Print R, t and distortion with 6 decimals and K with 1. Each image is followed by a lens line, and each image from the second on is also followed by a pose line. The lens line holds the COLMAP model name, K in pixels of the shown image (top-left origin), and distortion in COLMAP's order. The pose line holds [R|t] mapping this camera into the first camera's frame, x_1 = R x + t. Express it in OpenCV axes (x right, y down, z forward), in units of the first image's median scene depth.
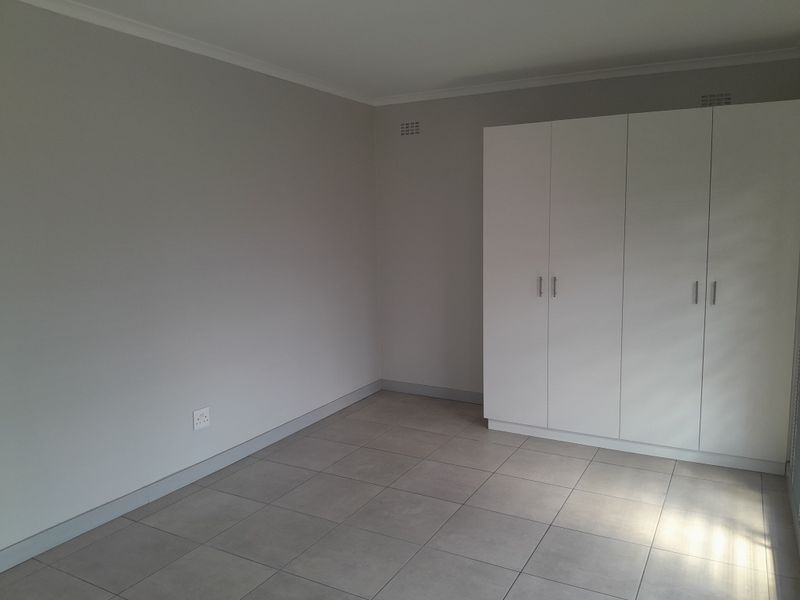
lens RADIAL K [[614.2, 0, 402.4], [0, 614.2, 298.1], [0, 0, 1]] dist [0.074820, -0.138374]
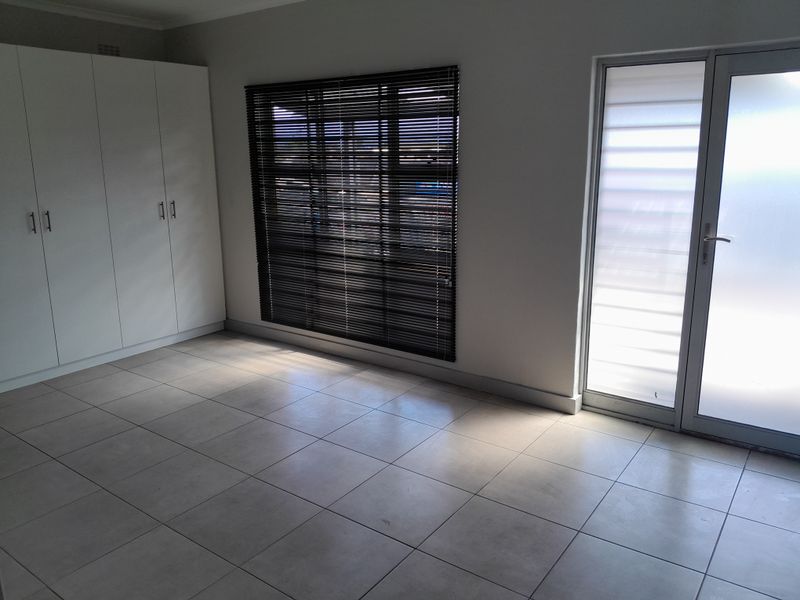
lens RADIAL K [[614.2, 0, 402.4], [0, 614.2, 298.1], [0, 0, 1]] dist [0.074820, -0.138374]
pose [[0.126480, -0.217603, 0.967808, -0.738574], [0.128951, 0.970971, 0.201462, -0.027679], [-0.983552, 0.099319, 0.150869, 0.346976]]
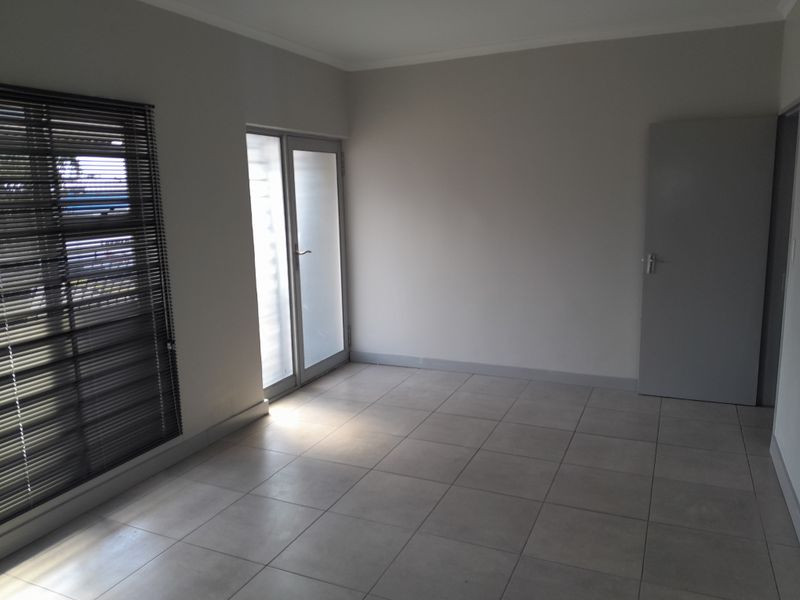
lens RADIAL K [[614.2, 0, 402.4], [0, 614.2, 298.1], [0, 0, 1]] dist [0.074820, -0.138374]
pose [[-0.996013, 0.057053, -0.068580, 0.035336], [0.034720, 0.956058, 0.291113, -0.160966], [0.082176, 0.287571, -0.954227, 1.346185]]
